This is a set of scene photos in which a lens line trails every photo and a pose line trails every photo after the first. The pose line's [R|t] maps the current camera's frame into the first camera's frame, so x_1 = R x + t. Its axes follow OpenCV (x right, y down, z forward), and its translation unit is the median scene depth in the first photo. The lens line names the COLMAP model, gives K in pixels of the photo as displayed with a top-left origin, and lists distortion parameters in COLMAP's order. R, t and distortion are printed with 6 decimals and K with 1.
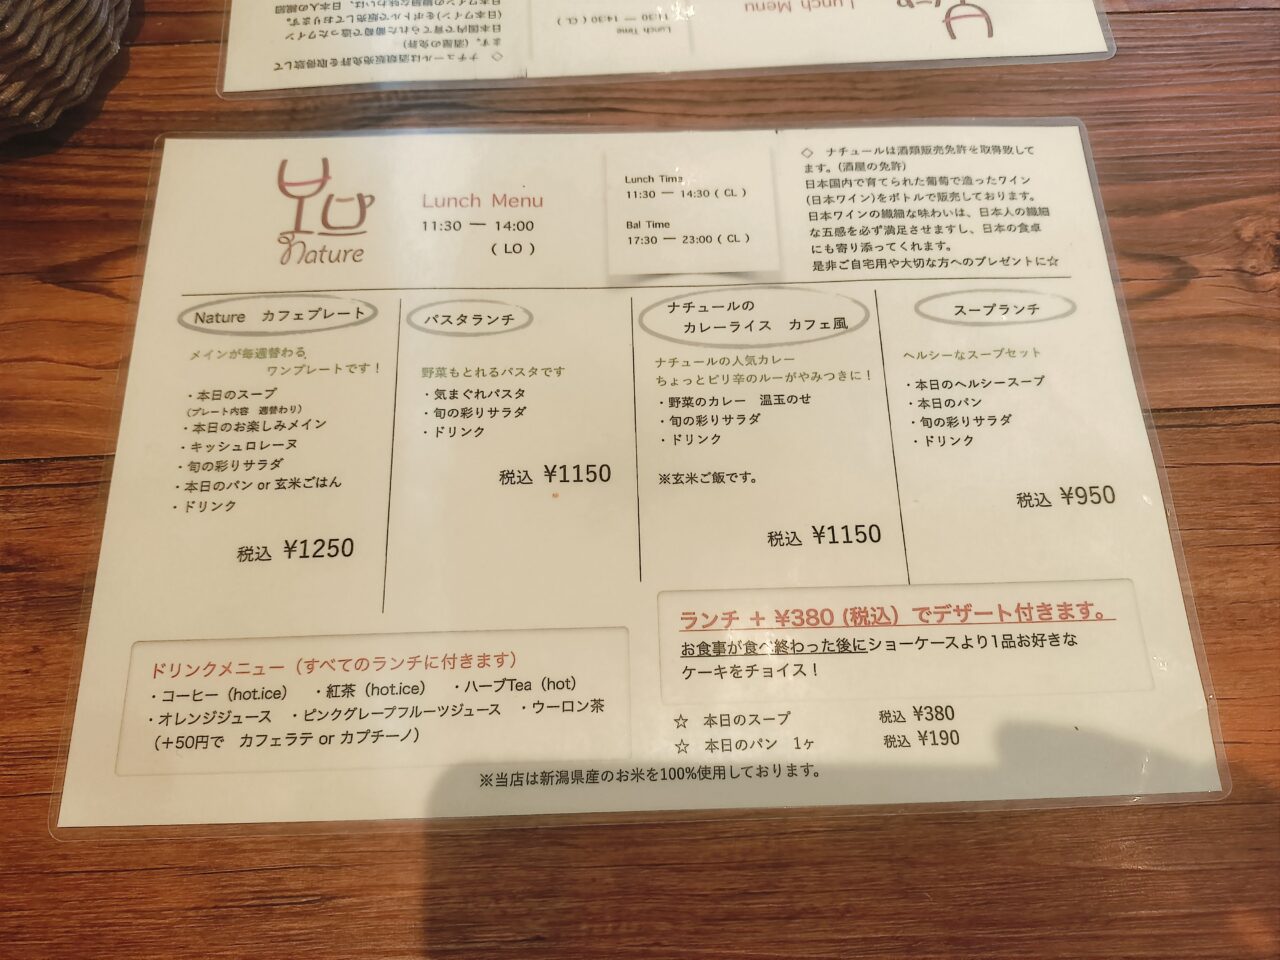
lens RADIAL K [[870.2, 0, 640.0], [0, 870.2, 480.0], [0, 0, 1]] dist [0.041693, -0.076823]
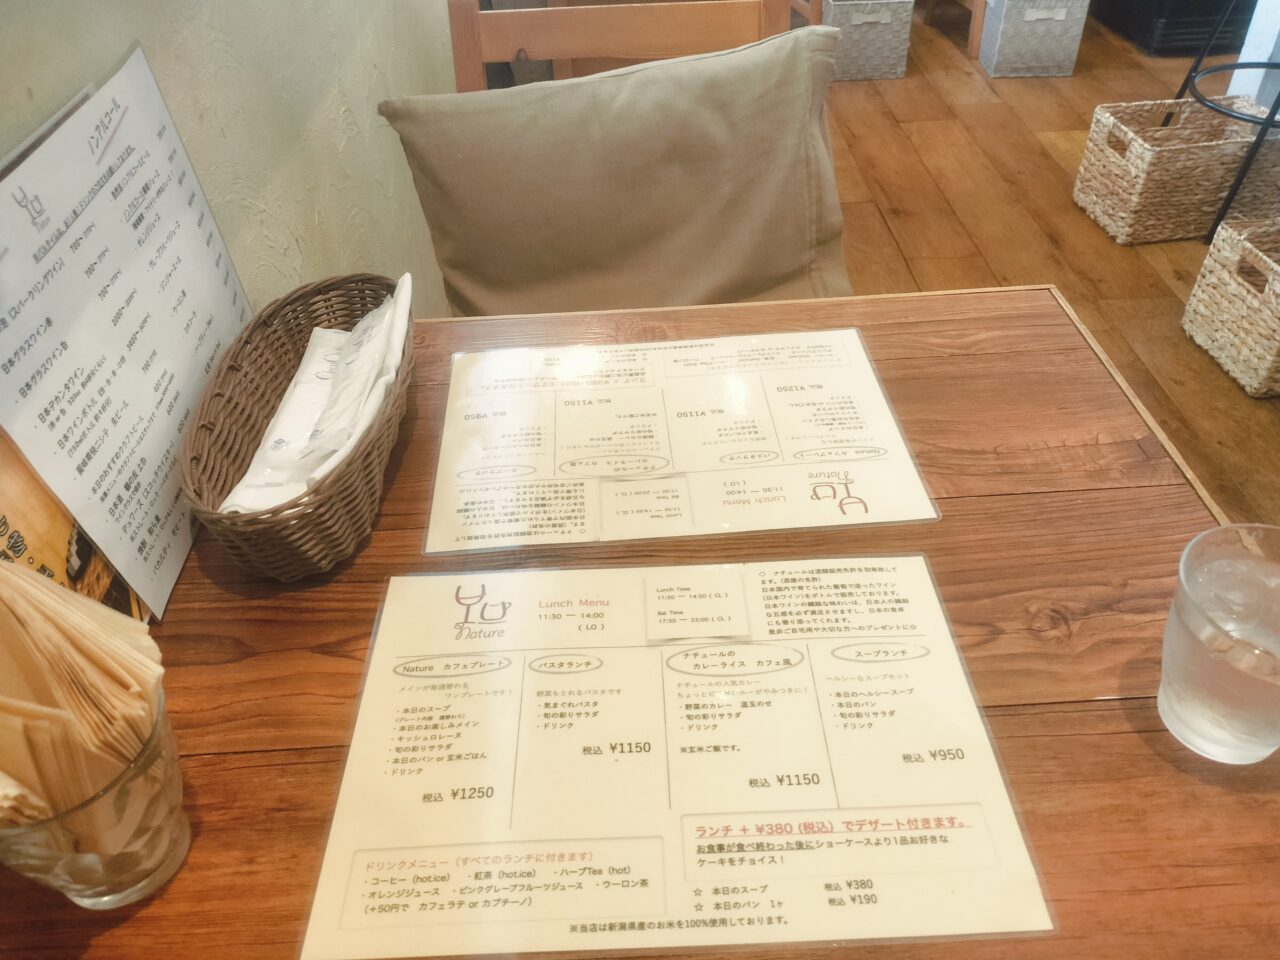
lens RADIAL K [[870.2, 0, 640.0], [0, 870.2, 480.0], [0, 0, 1]] dist [0.041693, -0.076823]
pose [[0.998971, -0.030154, -0.033887, 0.016657], [0.007954, 0.851923, -0.523606, 0.407060], [0.044658, 0.522798, 0.851286, -0.632803]]
